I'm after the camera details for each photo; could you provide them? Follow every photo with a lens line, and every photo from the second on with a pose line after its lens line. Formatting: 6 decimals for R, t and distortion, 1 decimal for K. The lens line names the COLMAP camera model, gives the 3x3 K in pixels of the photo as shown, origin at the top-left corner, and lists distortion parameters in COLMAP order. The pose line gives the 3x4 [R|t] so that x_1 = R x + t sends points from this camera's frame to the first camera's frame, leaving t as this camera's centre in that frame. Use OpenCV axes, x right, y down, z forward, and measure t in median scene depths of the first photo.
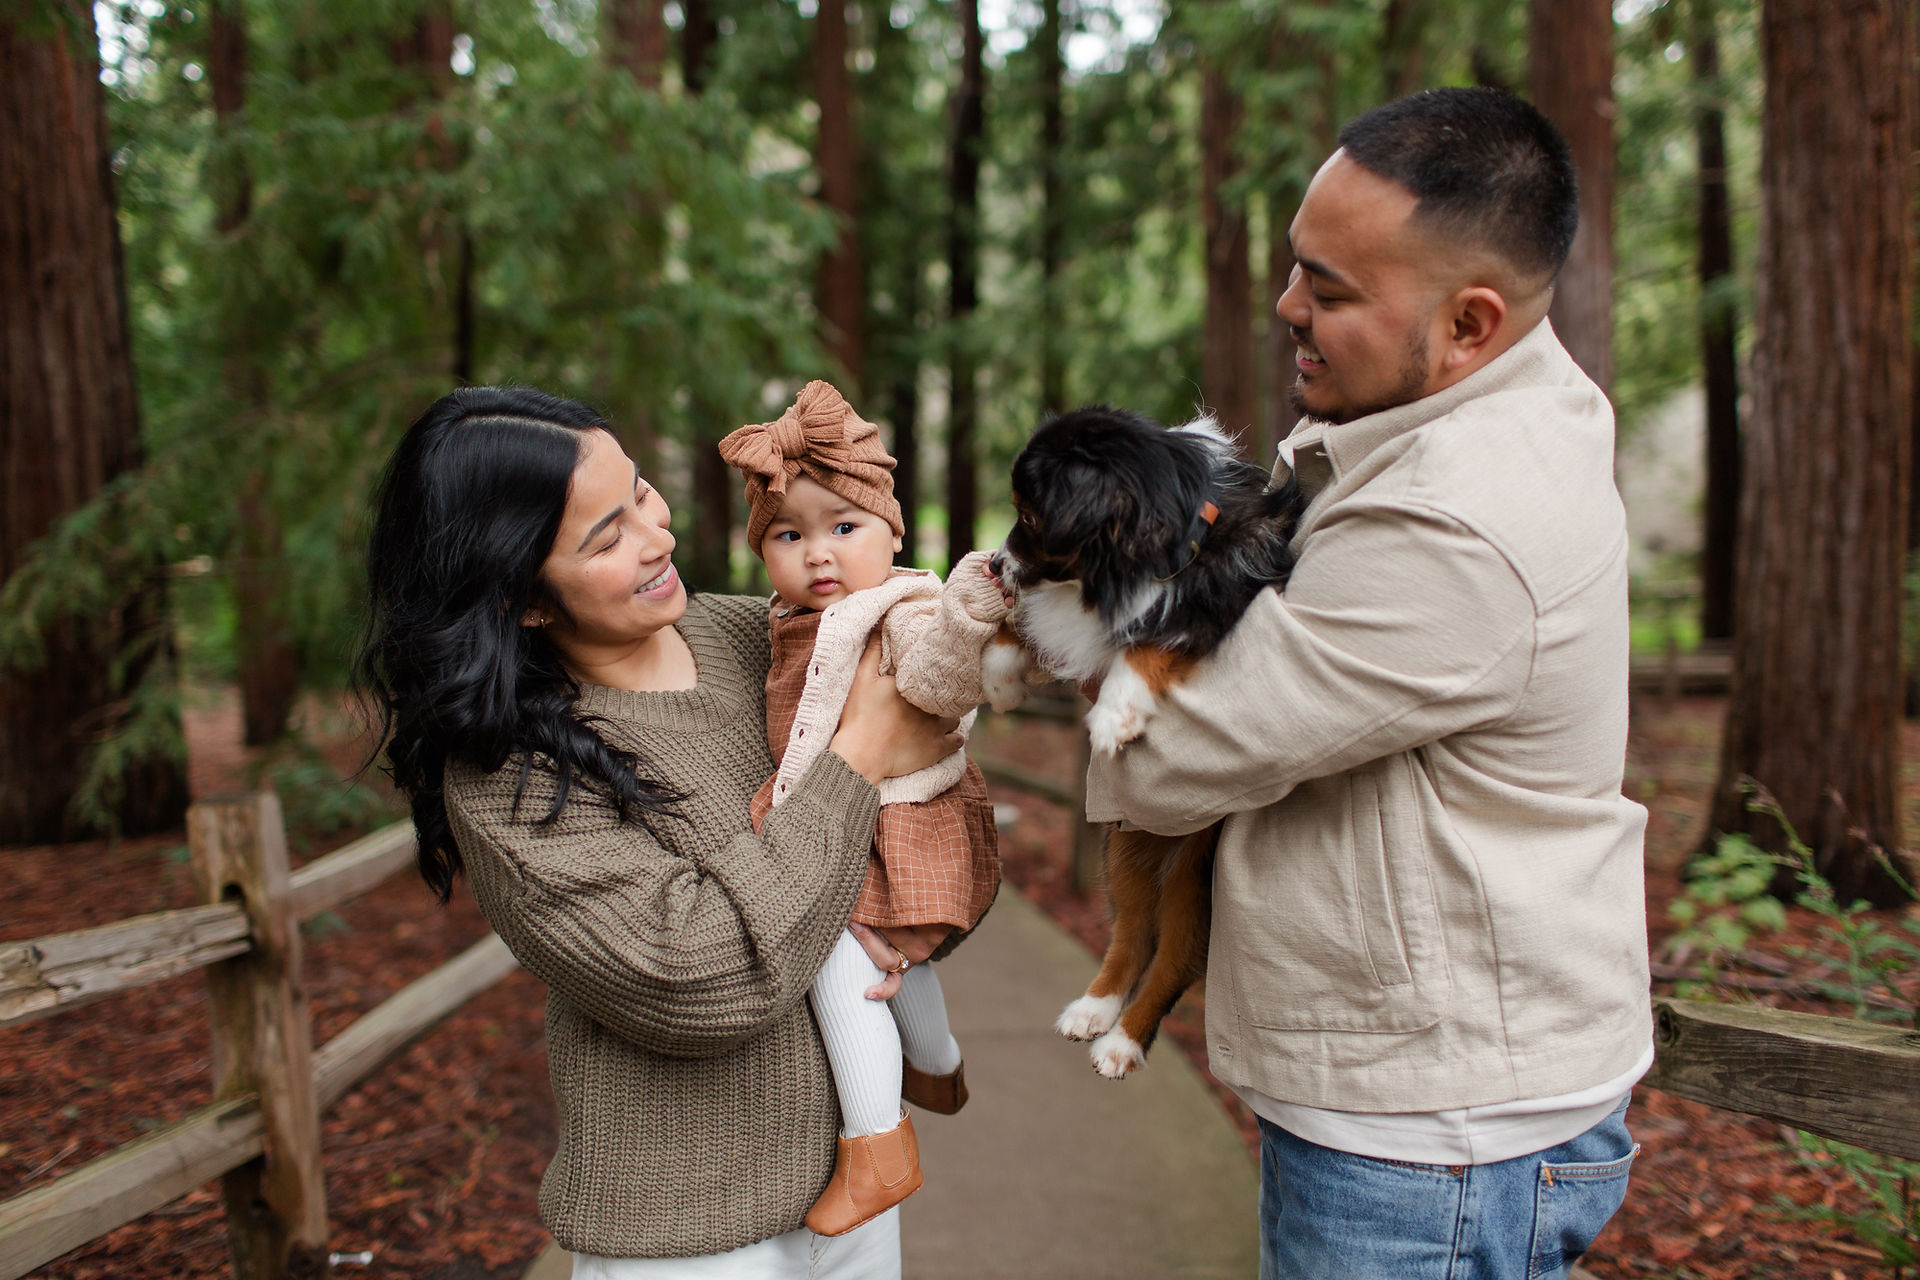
lens RADIAL K [[1840.8, 0, 969.6], [0, 1840.8, 634.1], [0, 0, 1]] dist [-0.002563, 0.010966]
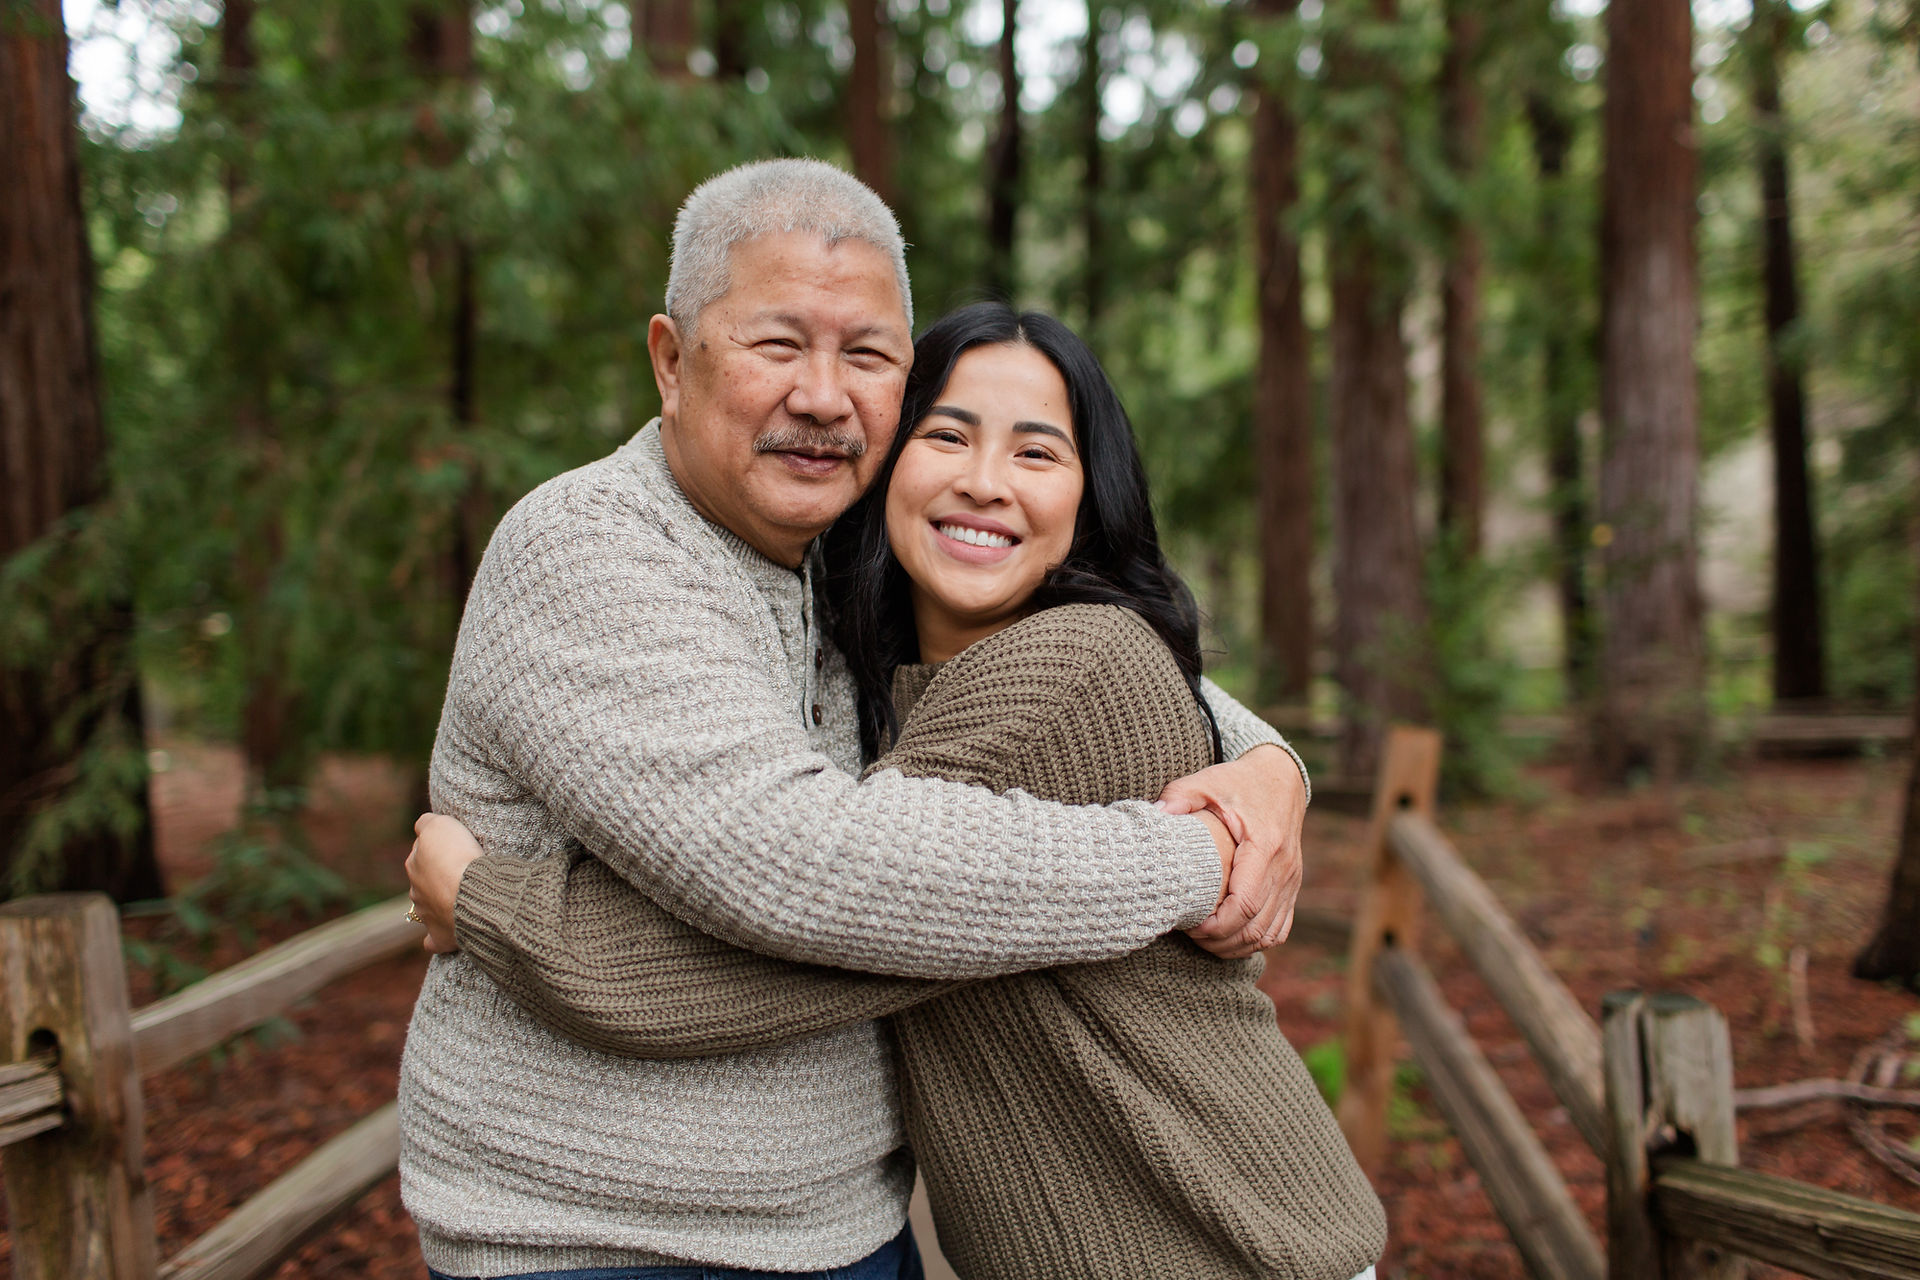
lens RADIAL K [[1840.8, 0, 969.6], [0, 1840.8, 634.1], [0, 0, 1]] dist [-0.002563, 0.010966]
pose [[0.999865, -0.000276, -0.016420, -0.012115], [-0.000290, 0.999406, -0.034456, 0.002945], [0.016420, 0.034456, 0.999271, 0.109794]]
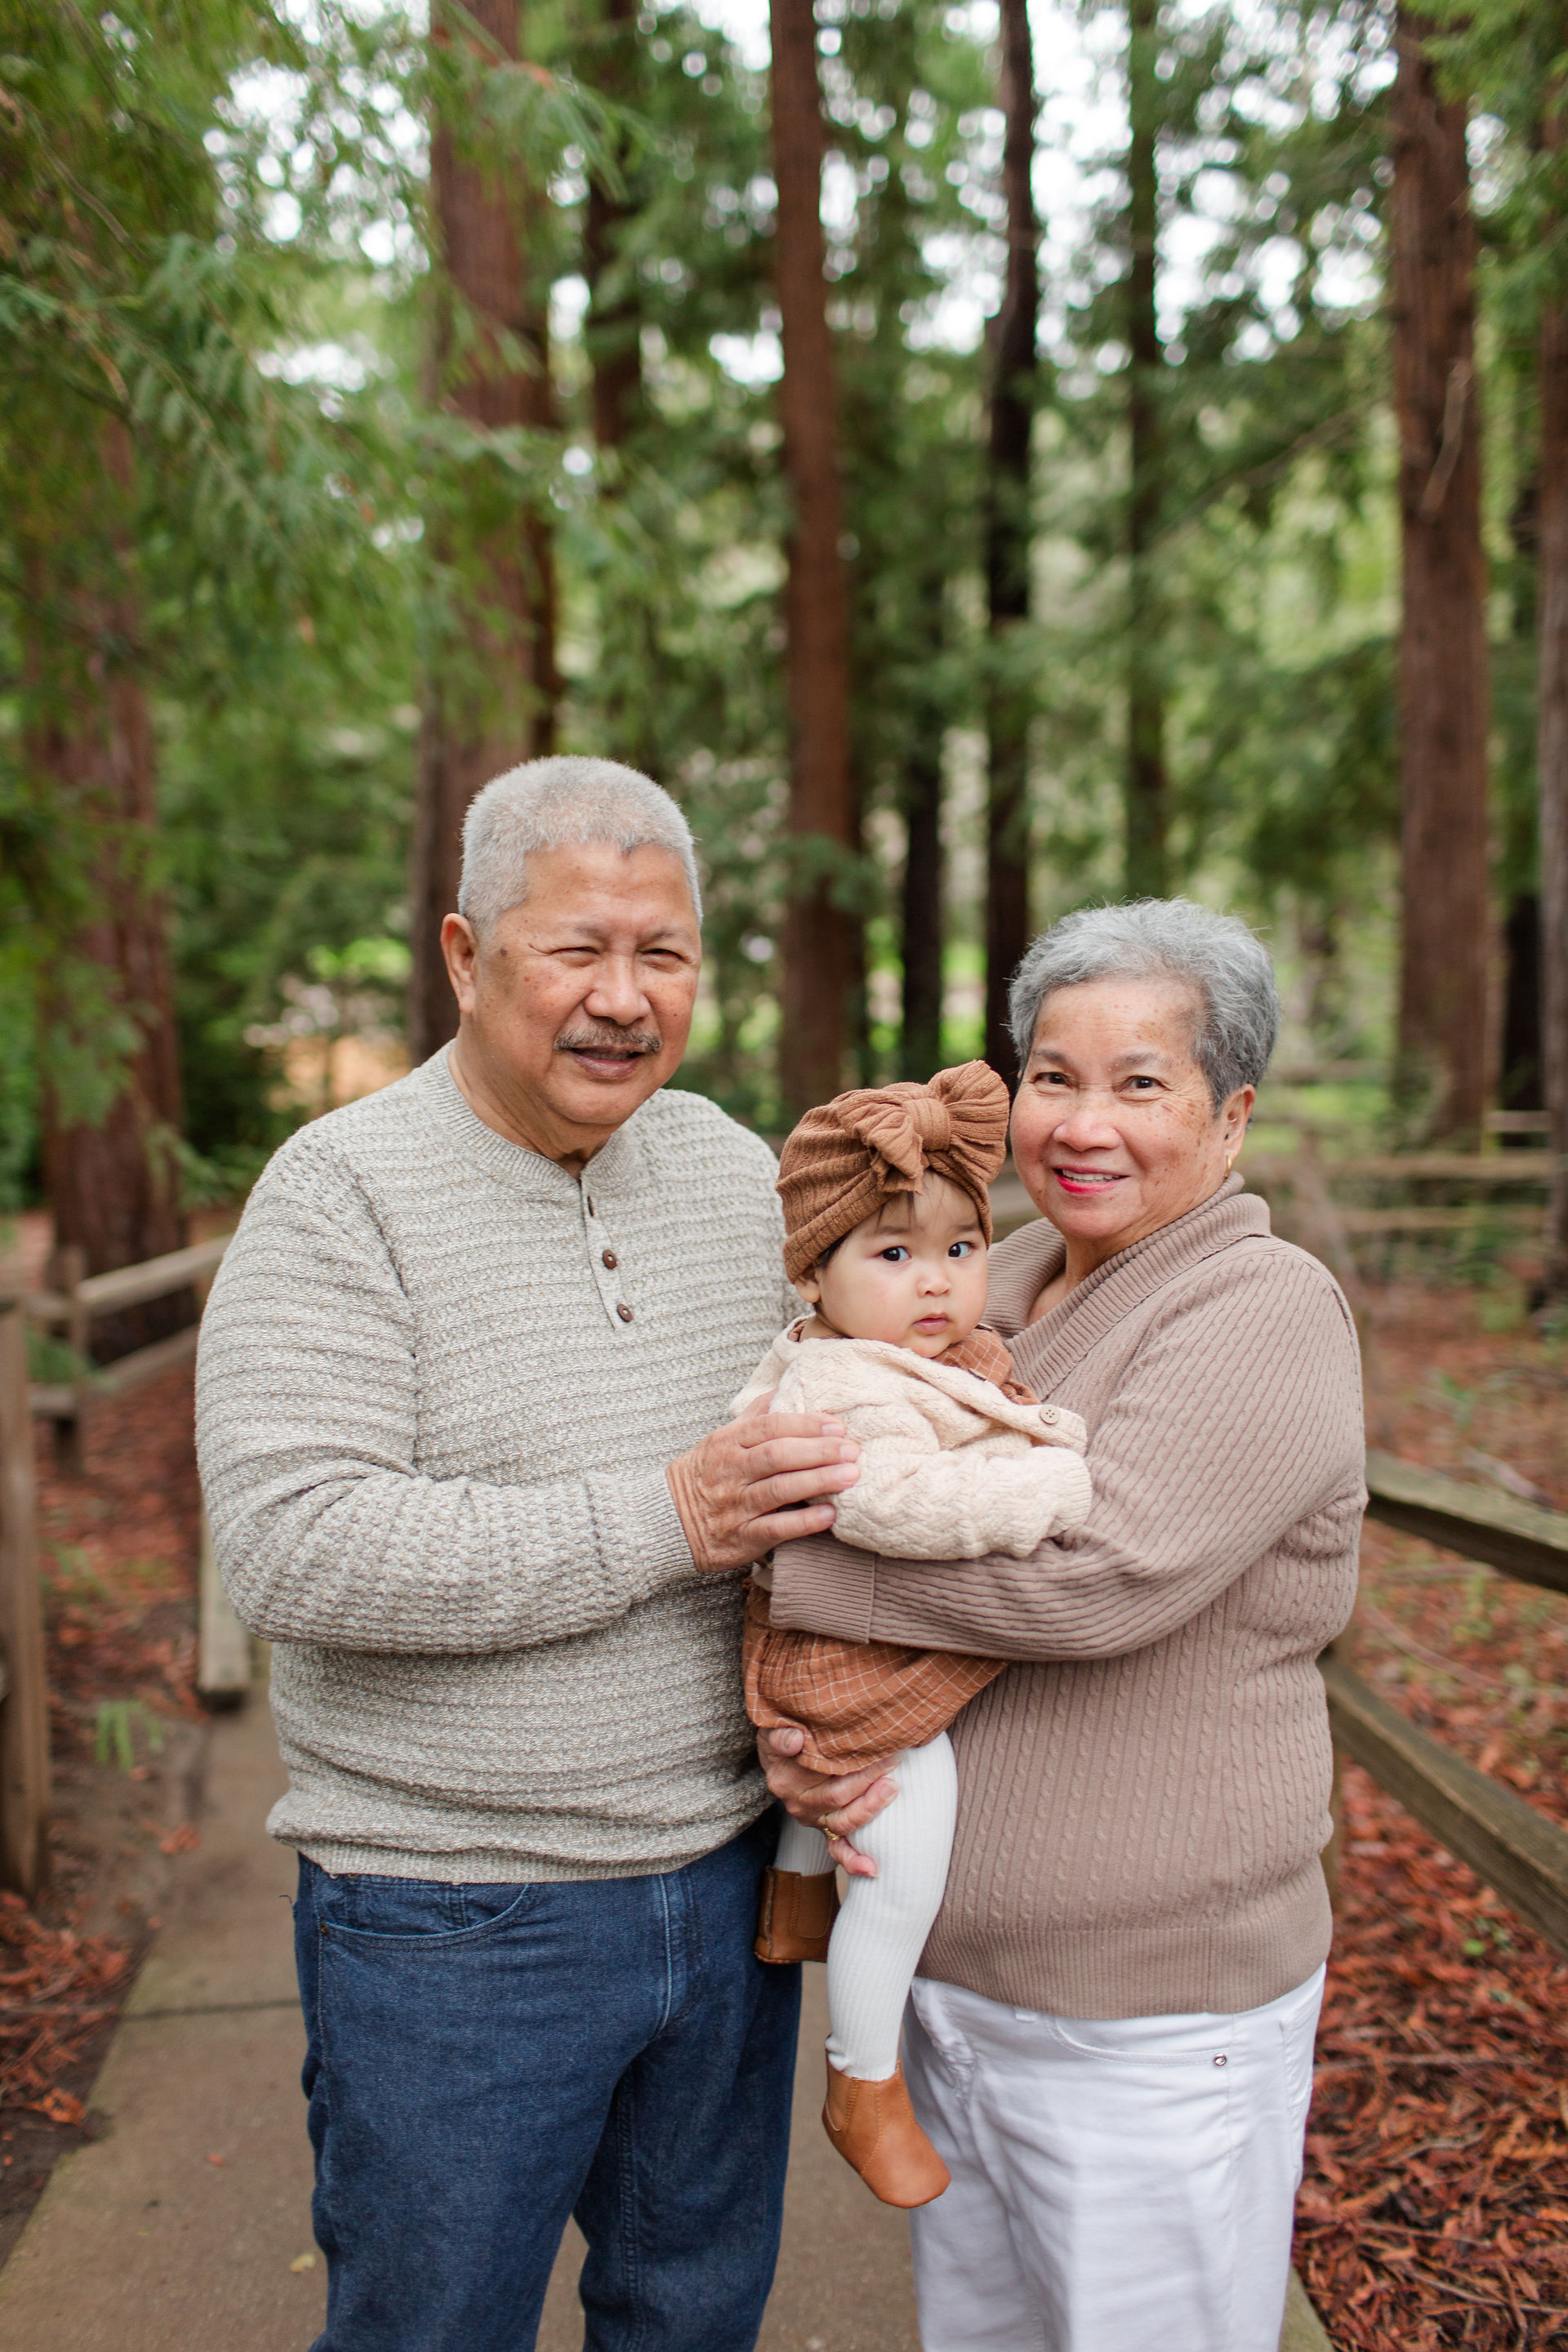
lens RADIAL K [[2224.3, 0, 778.5], [0, 2224.3, 1163.7], [0, 0, 1]] dist [-0.011088, 0.016200]
pose [[0.993469, -0.003557, -0.114049, 0.014701], [0.006276, 0.999704, 0.023490, -0.016335], [0.113932, -0.024053, 0.993197, 0.540941]]
